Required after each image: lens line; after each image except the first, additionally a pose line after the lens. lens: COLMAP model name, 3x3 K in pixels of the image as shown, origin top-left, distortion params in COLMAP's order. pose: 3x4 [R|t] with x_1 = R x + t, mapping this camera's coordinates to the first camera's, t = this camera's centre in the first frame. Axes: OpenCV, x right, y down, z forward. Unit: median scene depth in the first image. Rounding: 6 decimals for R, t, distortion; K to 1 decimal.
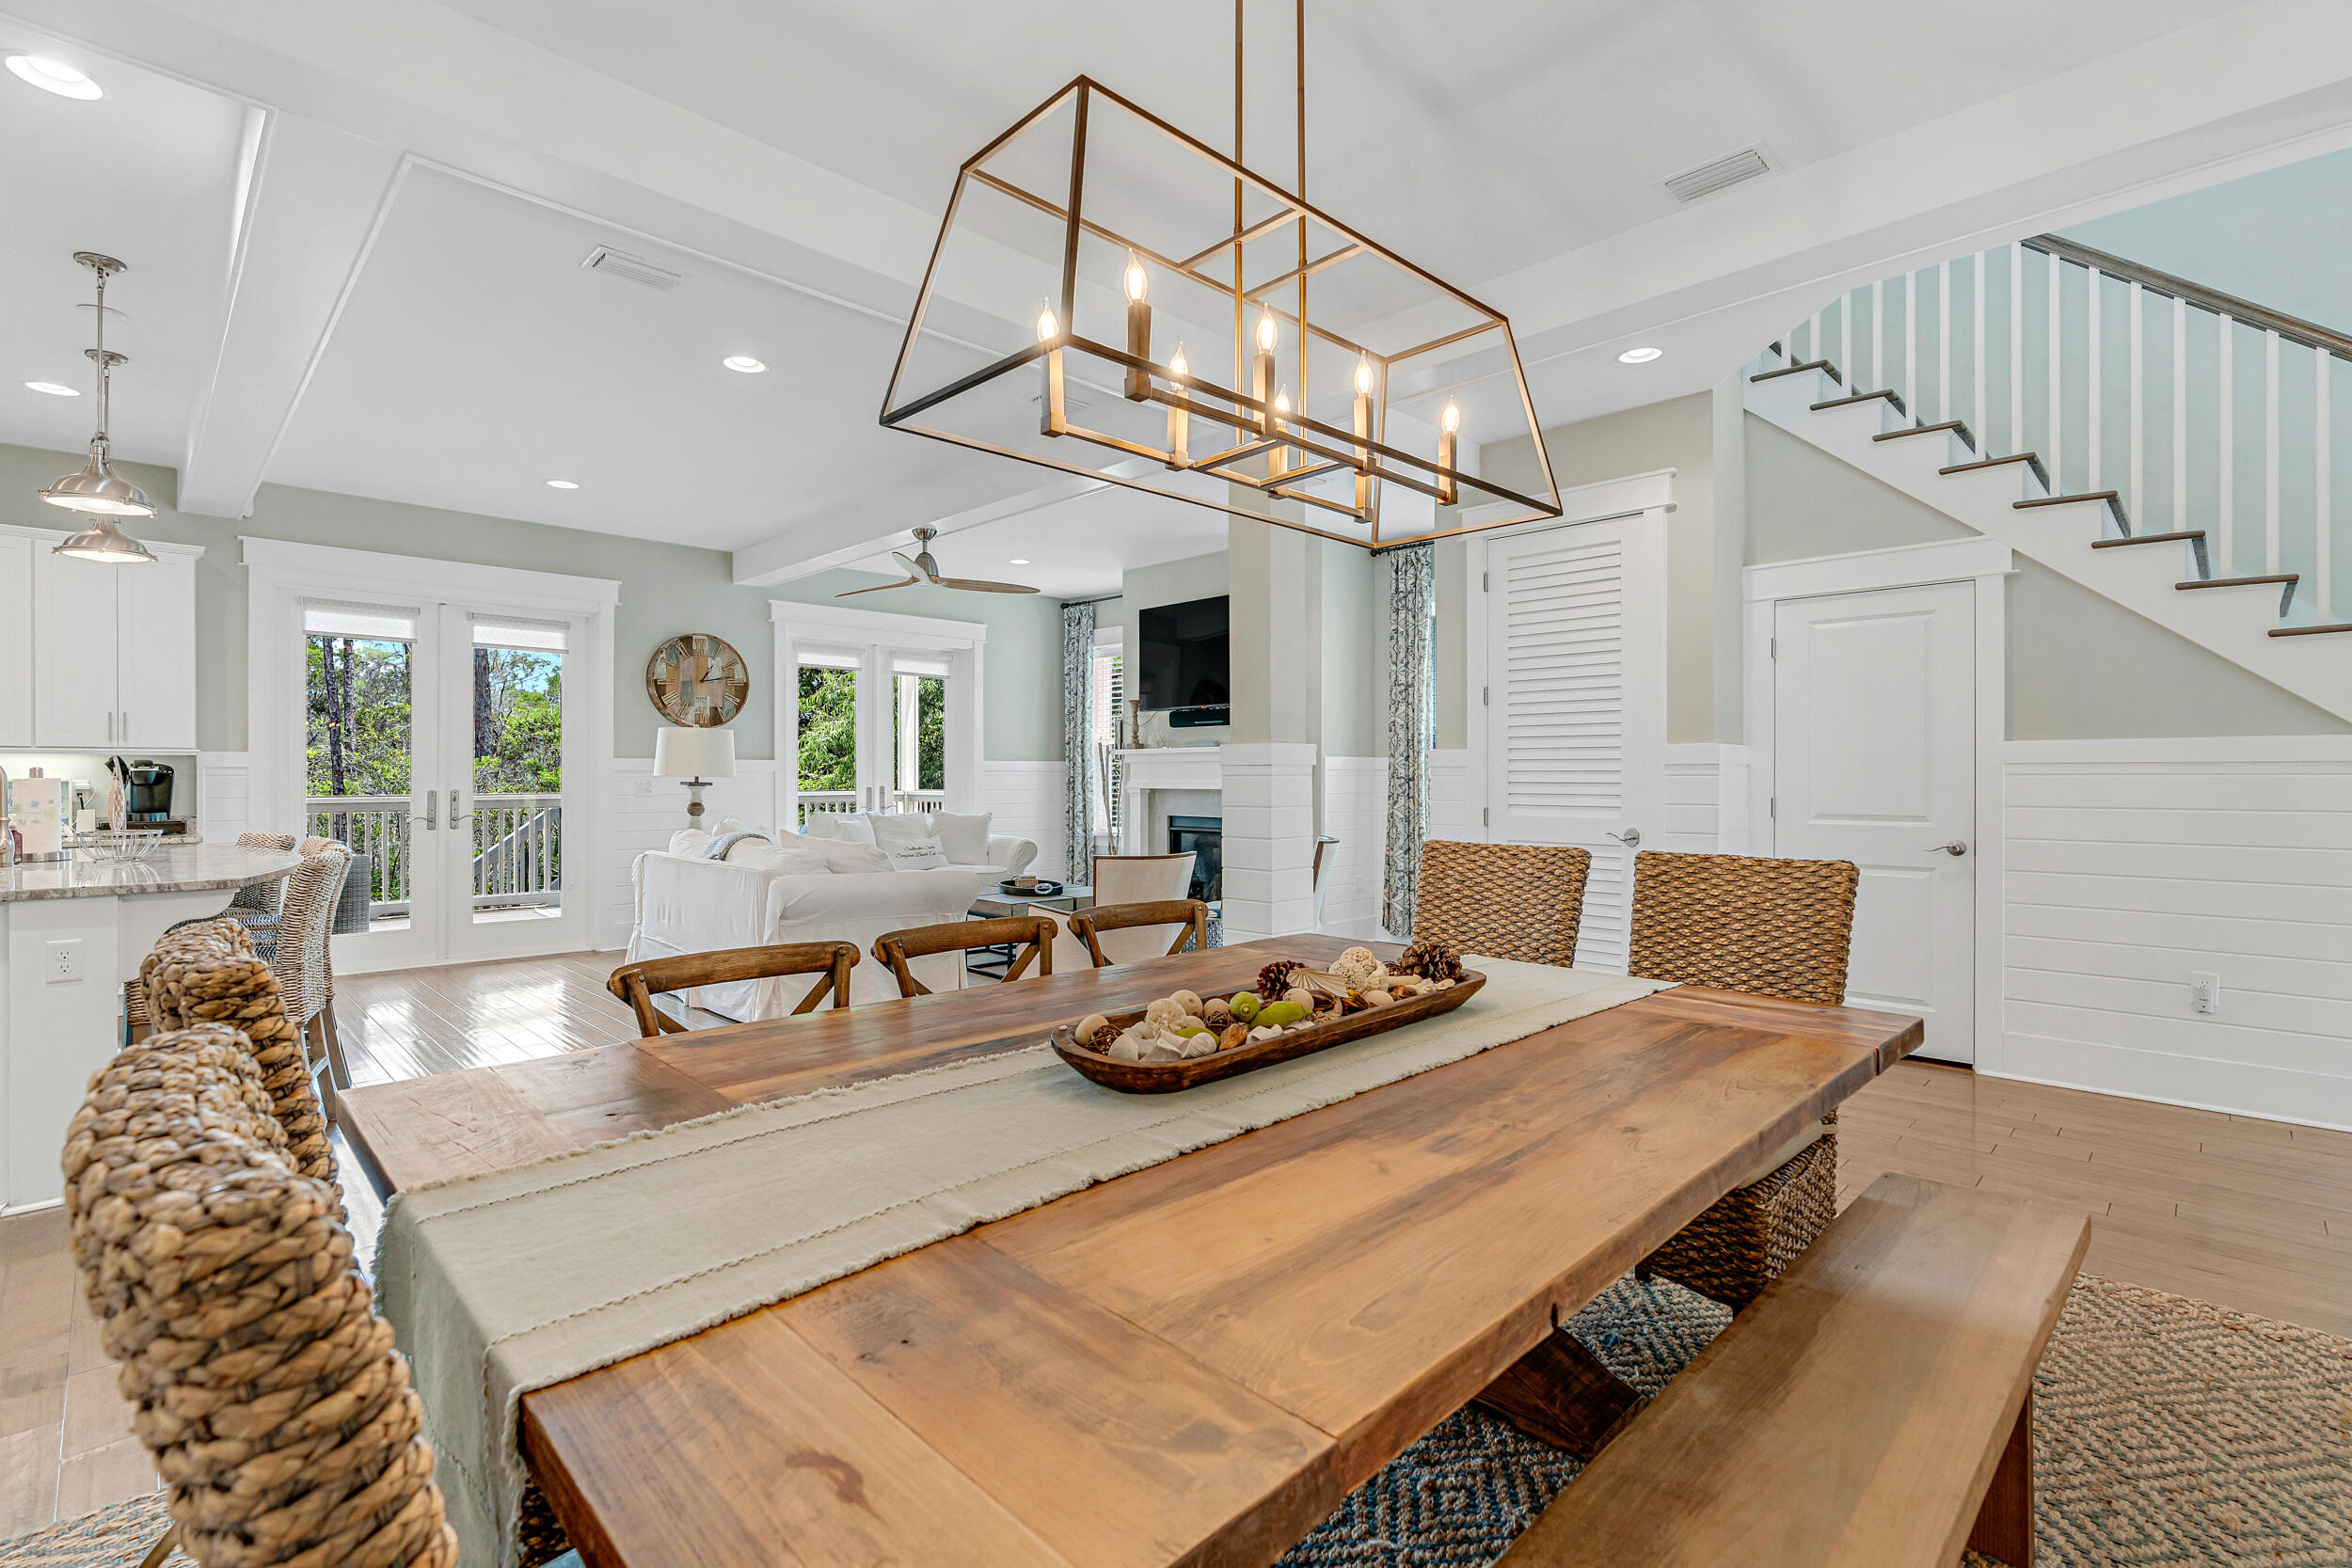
lens RADIAL K [[1071.7, 0, 1180.2], [0, 1071.7, 779.9], [0, 0, 1]] dist [-0.005590, 0.001386]
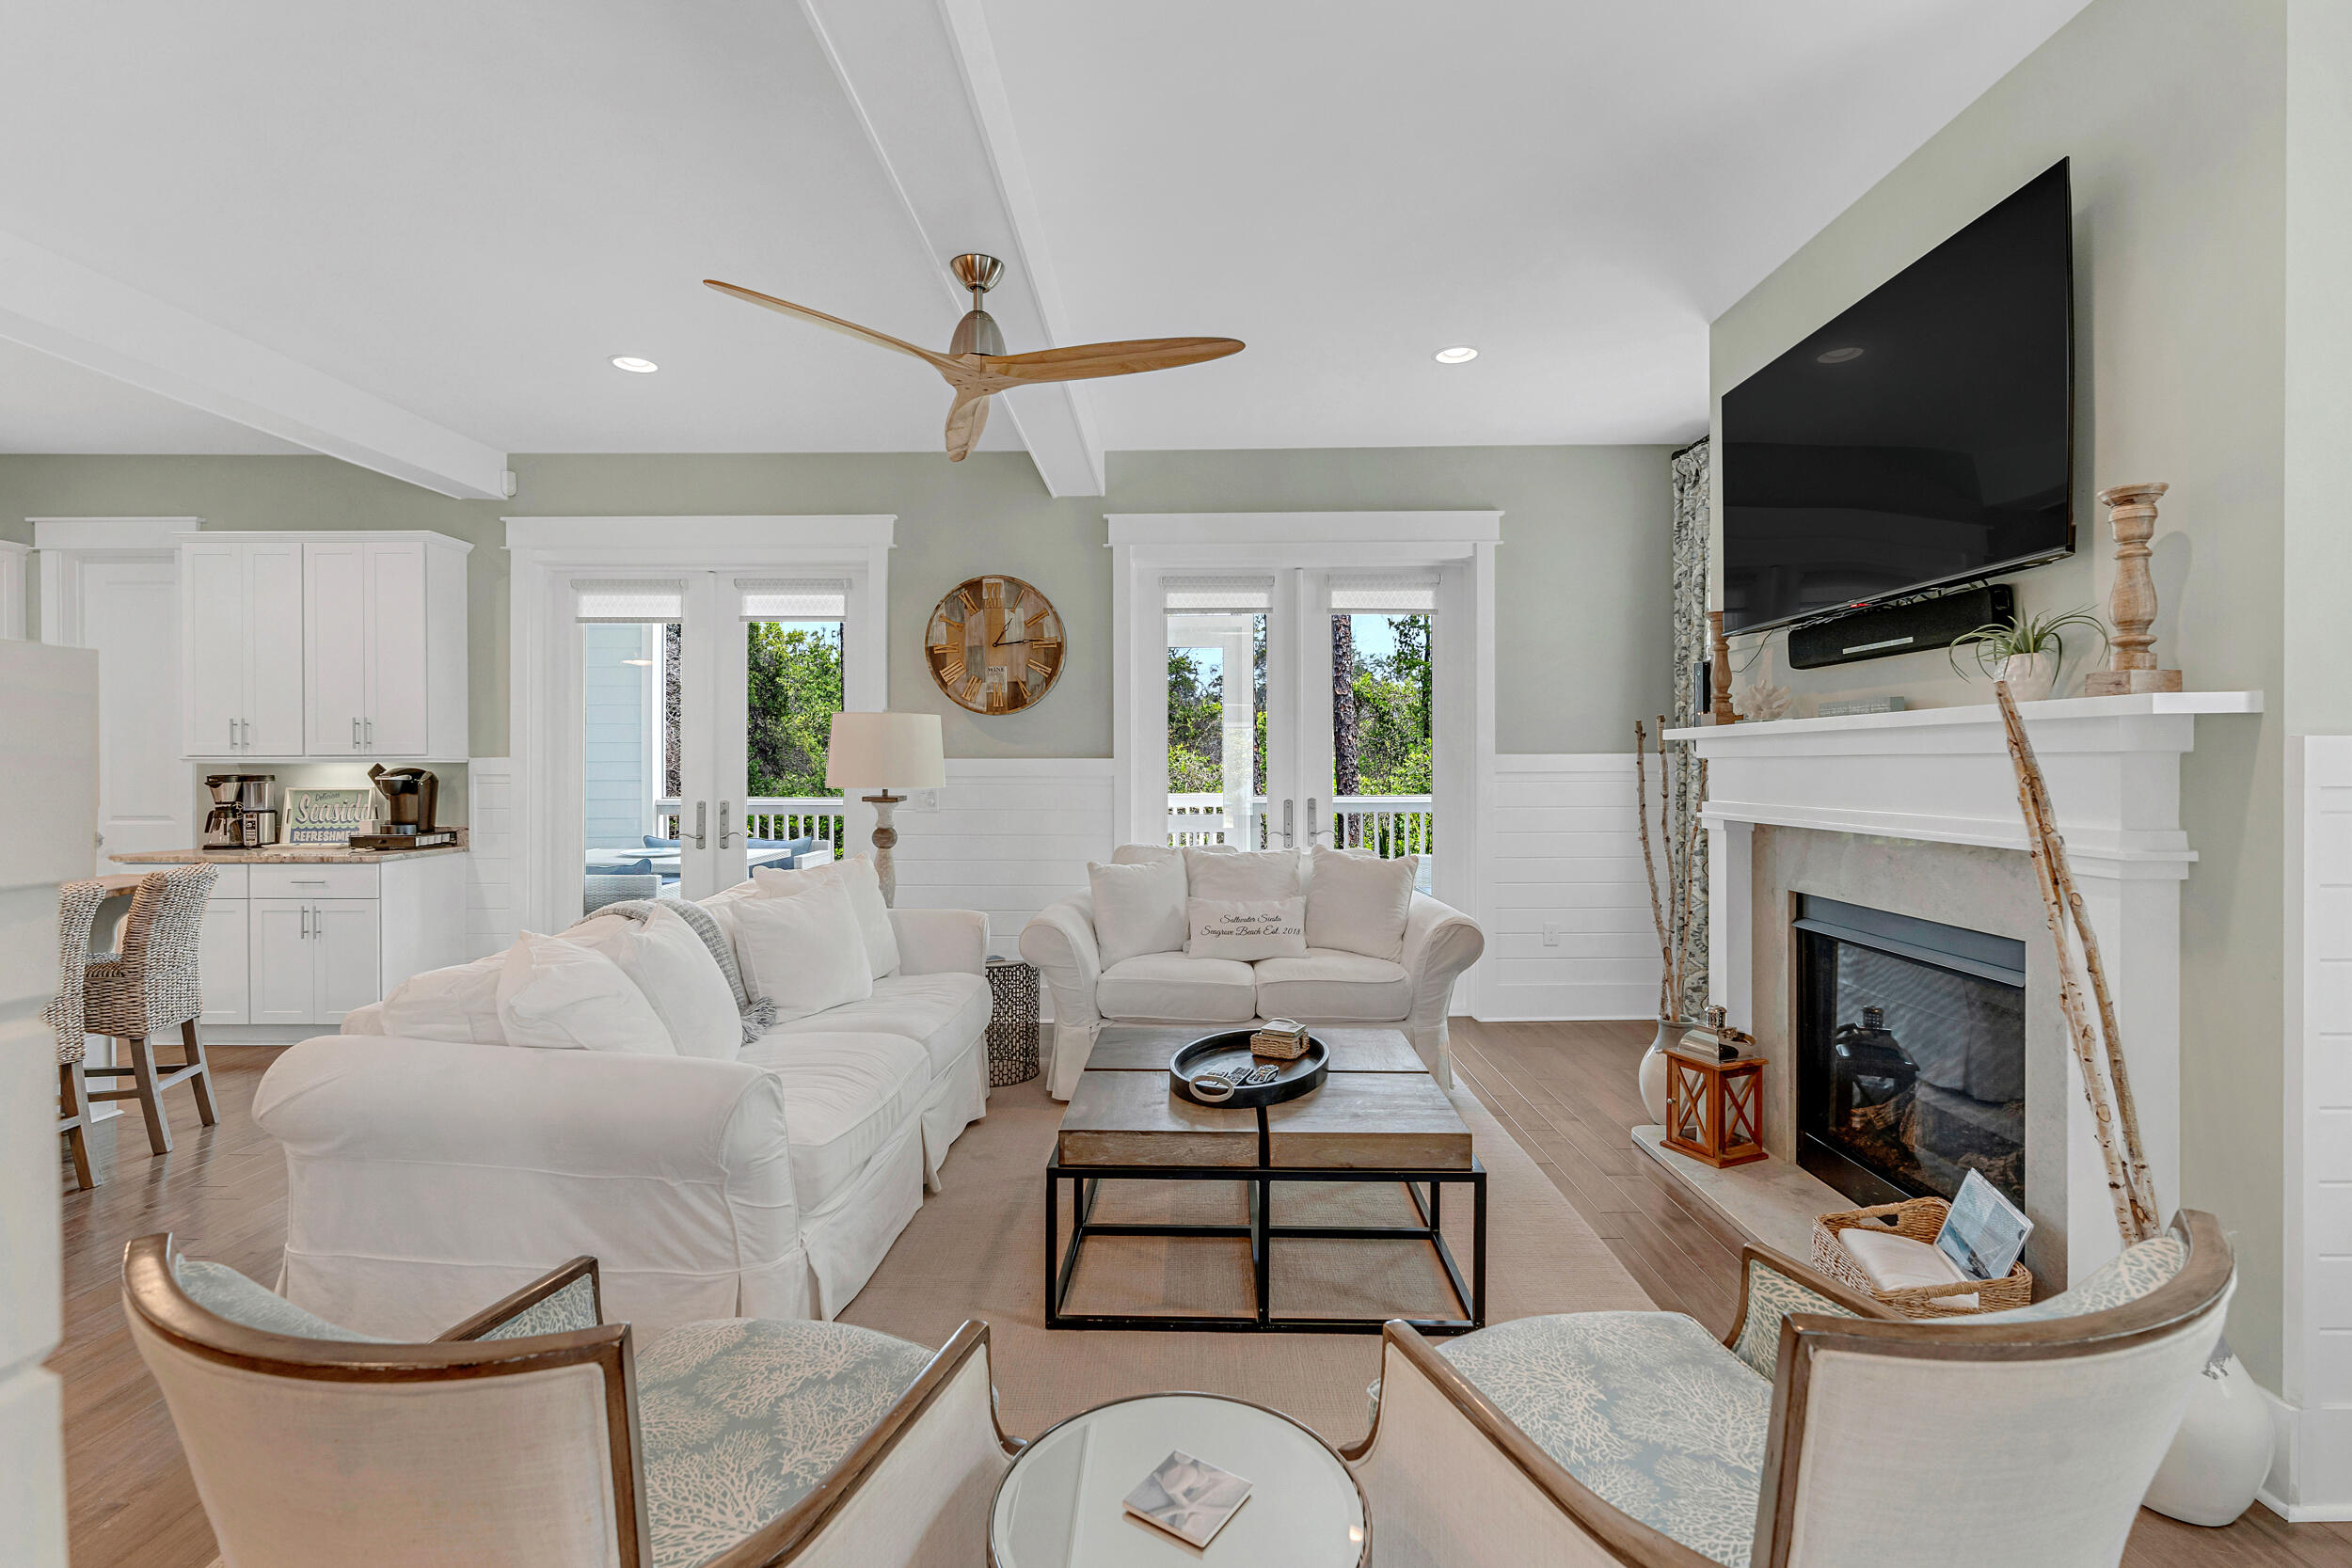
lens RADIAL K [[1071.7, 0, 1176.8], [0, 1071.7, 771.9], [0, 0, 1]] dist [-0.005590, 0.001386]
pose [[0.699488, 0.002434, -0.714640, 0.123598], [0.000627, 0.999992, 0.004019, -0.013733], [0.714644, -0.003260, 0.699481, 0.603371]]
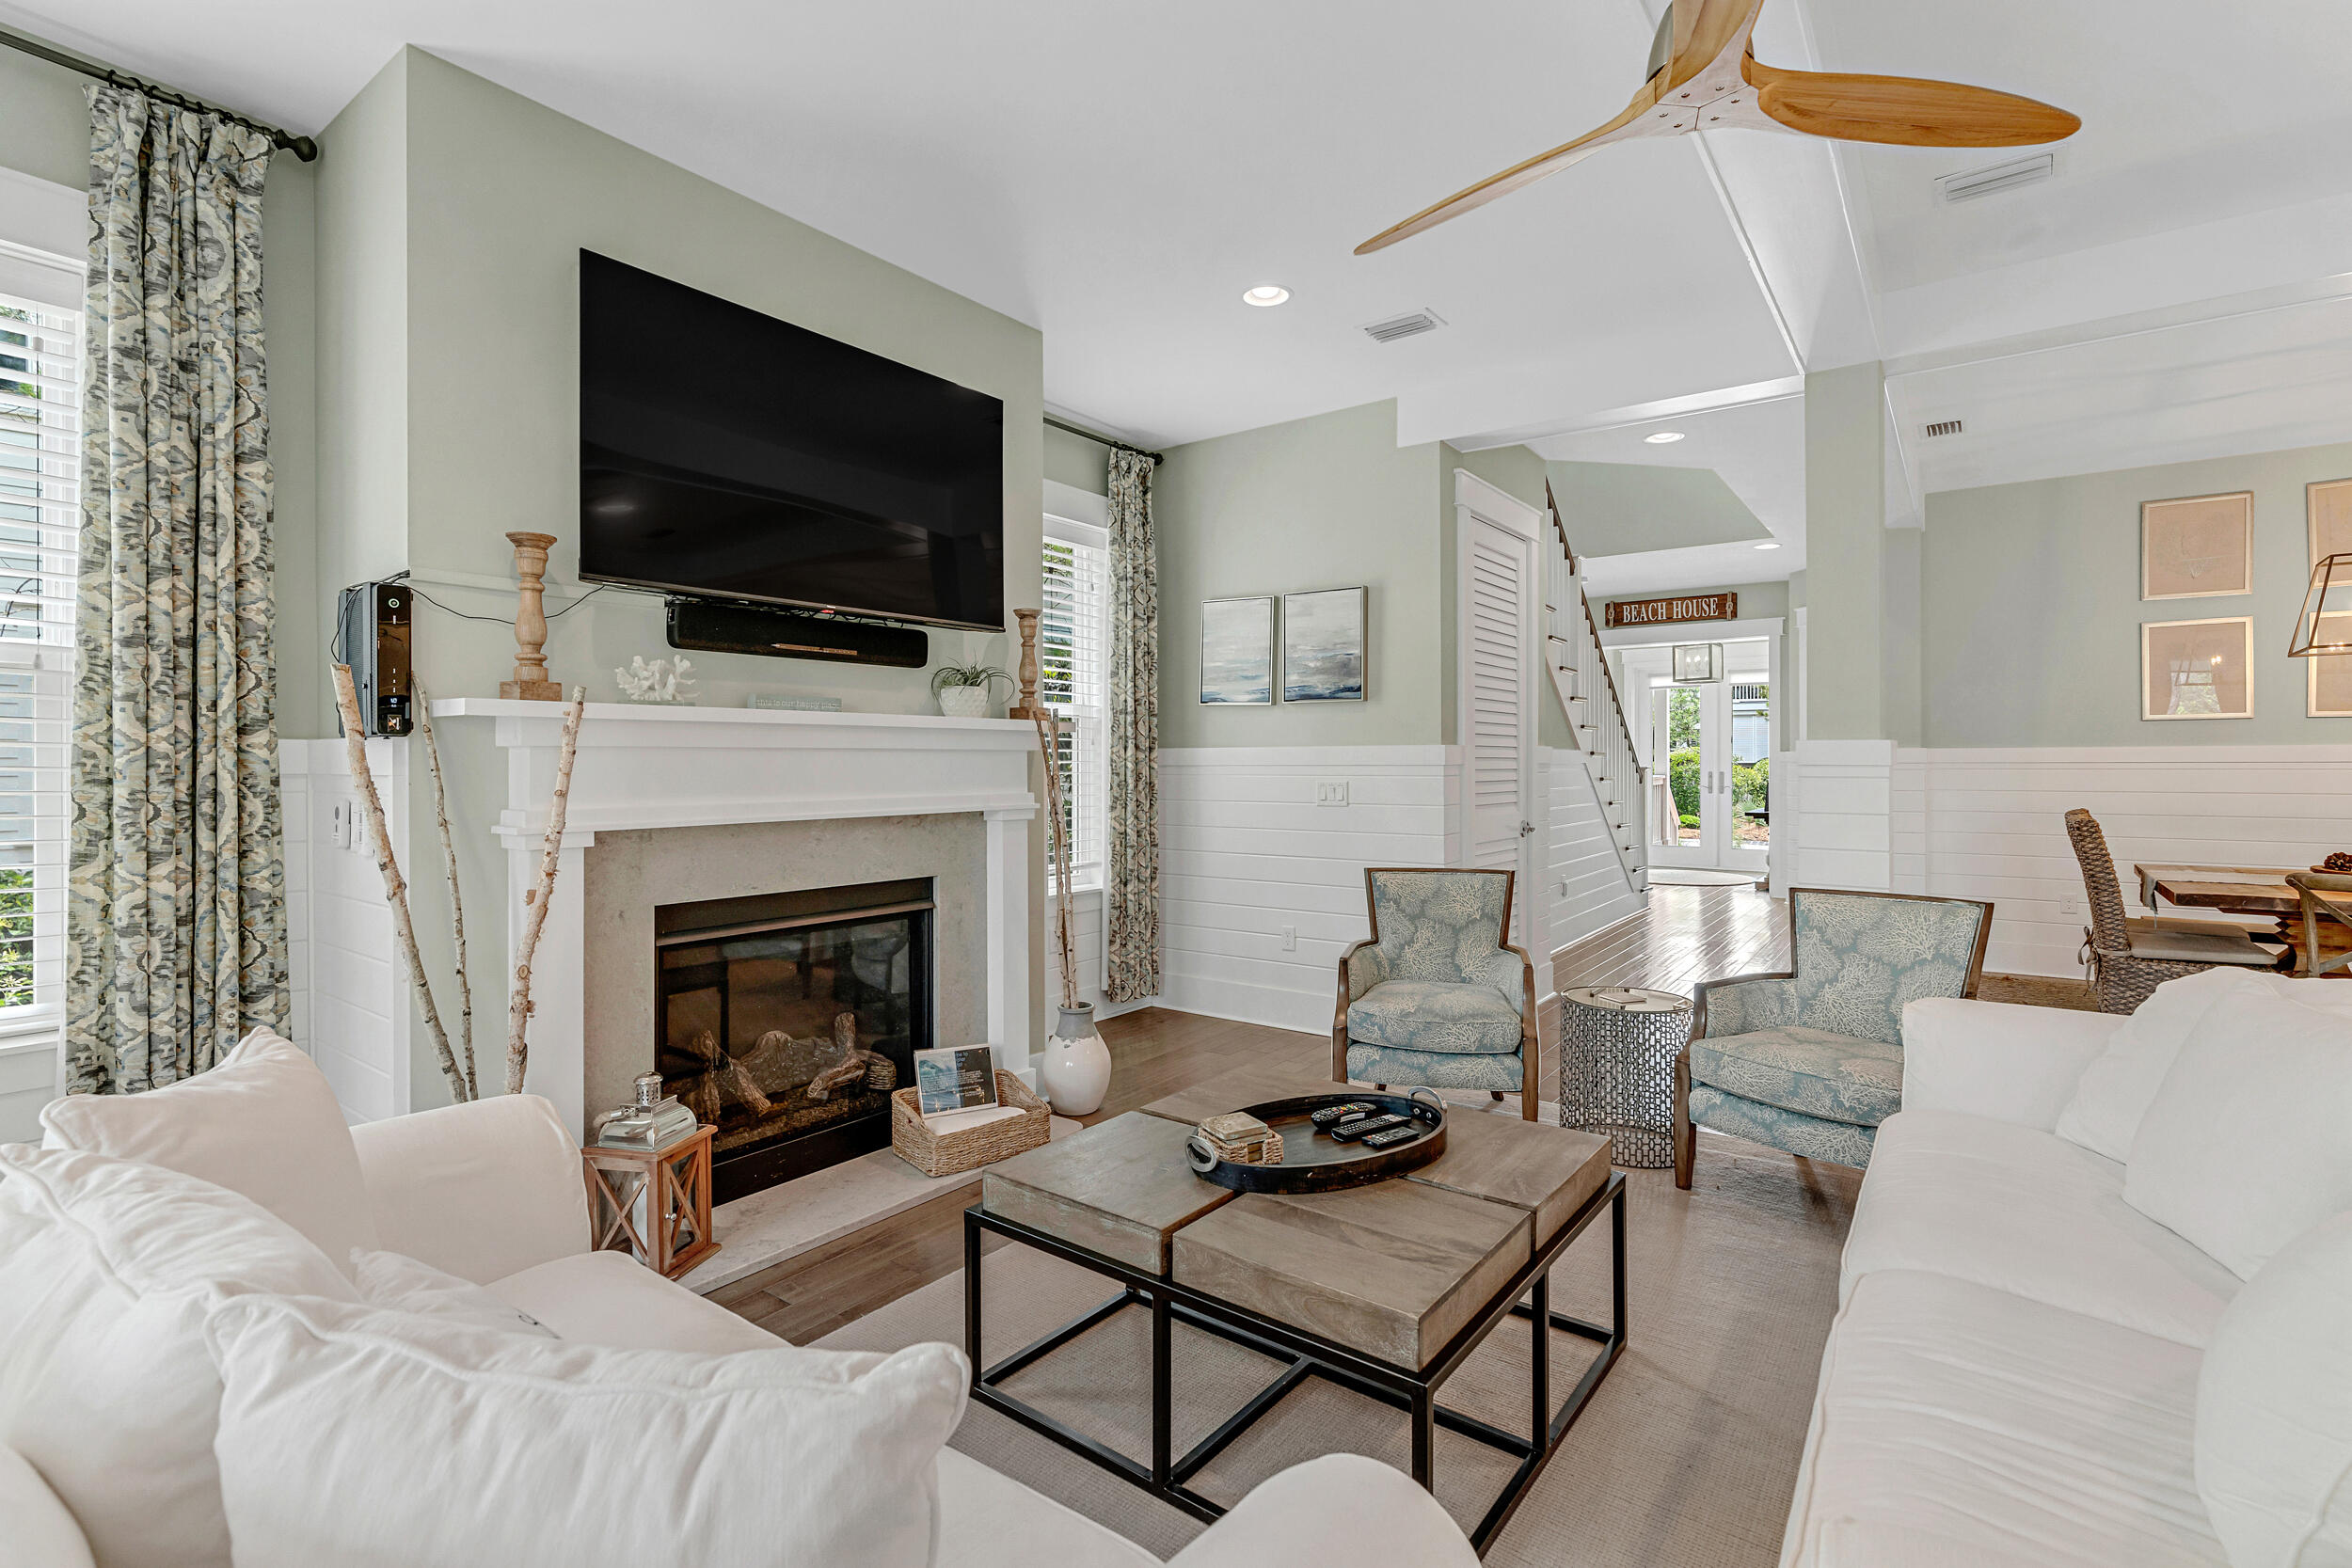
lens RADIAL K [[1071.7, 0, 1207.8], [0, 1071.7, 766.2], [0, 0, 1]] dist [-0.005590, 0.001386]
pose [[-0.161919, -0.001988, 0.986802, -0.404097], [0.008078, 0.999962, 0.003340, -0.011234], [-0.986771, 0.008512, -0.161897, 0.957307]]
